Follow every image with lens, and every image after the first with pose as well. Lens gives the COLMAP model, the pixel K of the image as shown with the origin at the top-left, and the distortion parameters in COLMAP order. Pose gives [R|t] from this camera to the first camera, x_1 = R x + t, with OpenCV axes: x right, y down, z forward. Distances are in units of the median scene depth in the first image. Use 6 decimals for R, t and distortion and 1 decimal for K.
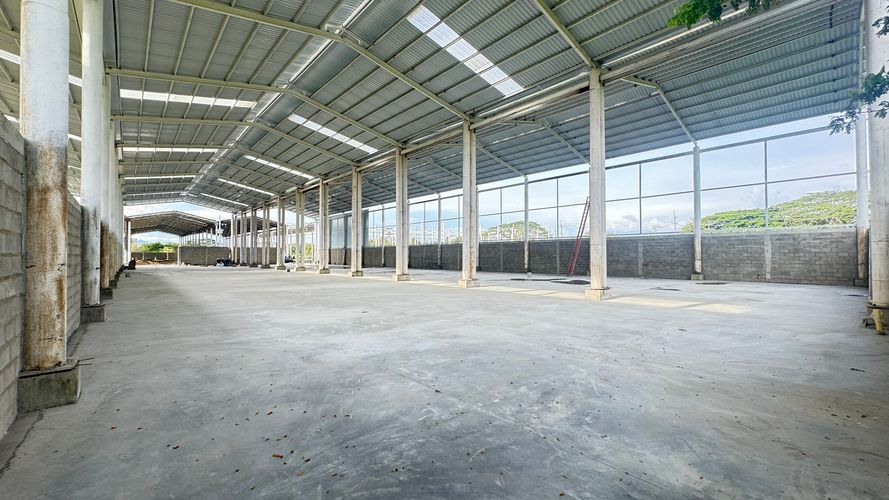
lens RADIAL K [[352.9, 0, 444.9], [0, 352.9, 250.1], [0, 0, 1]] dist [-0.004043, 0.000928]
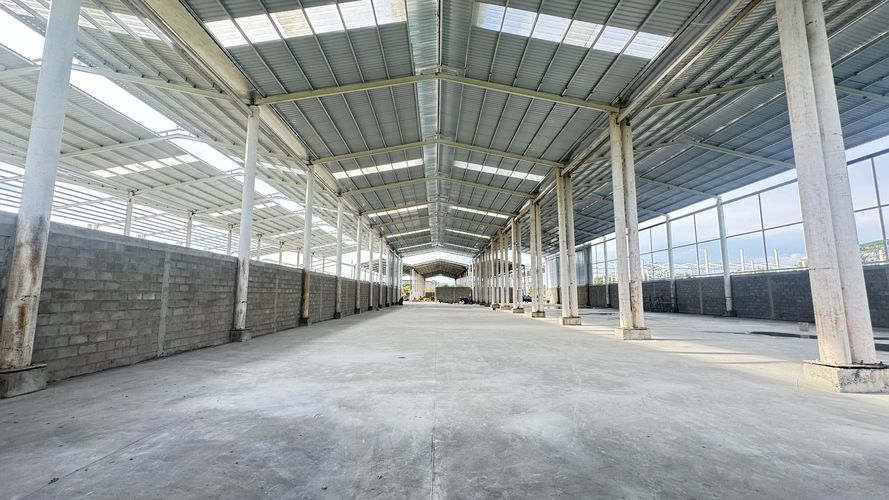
lens RADIAL K [[352.9, 0, 448.7], [0, 352.9, 250.8], [0, 0, 1]] dist [-0.004043, 0.000928]
pose [[0.758804, -0.078594, -0.646560, 0.300479], [0.007729, 0.993710, -0.111721, 0.007739], [0.651274, 0.079777, 0.754638, 0.264869]]
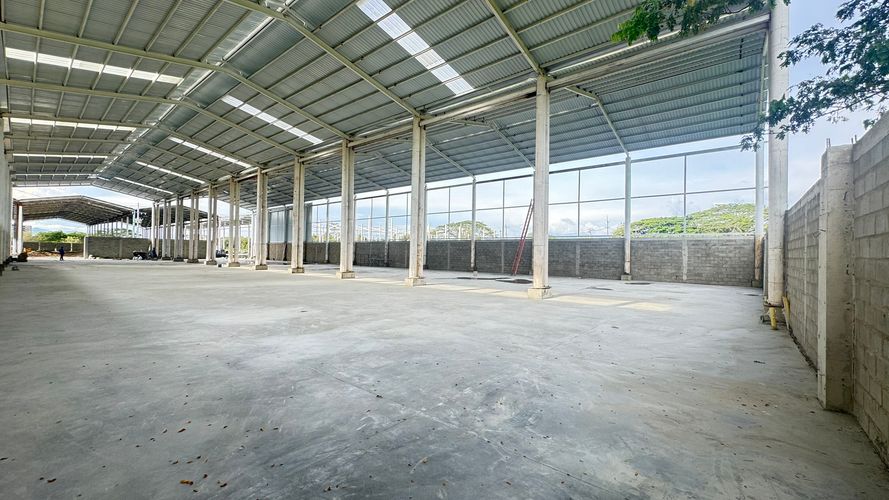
lens RADIAL K [[352.9, 0, 444.4], [0, 352.9, 250.2], [0, 0, 1]] dist [-0.004043, 0.000928]
pose [[0.988987, 0.021289, 0.146461, 0.001697], [-0.022185, 0.999744, 0.004487, 0.000054], [-0.146328, -0.007687, 0.989206, 0.011806]]
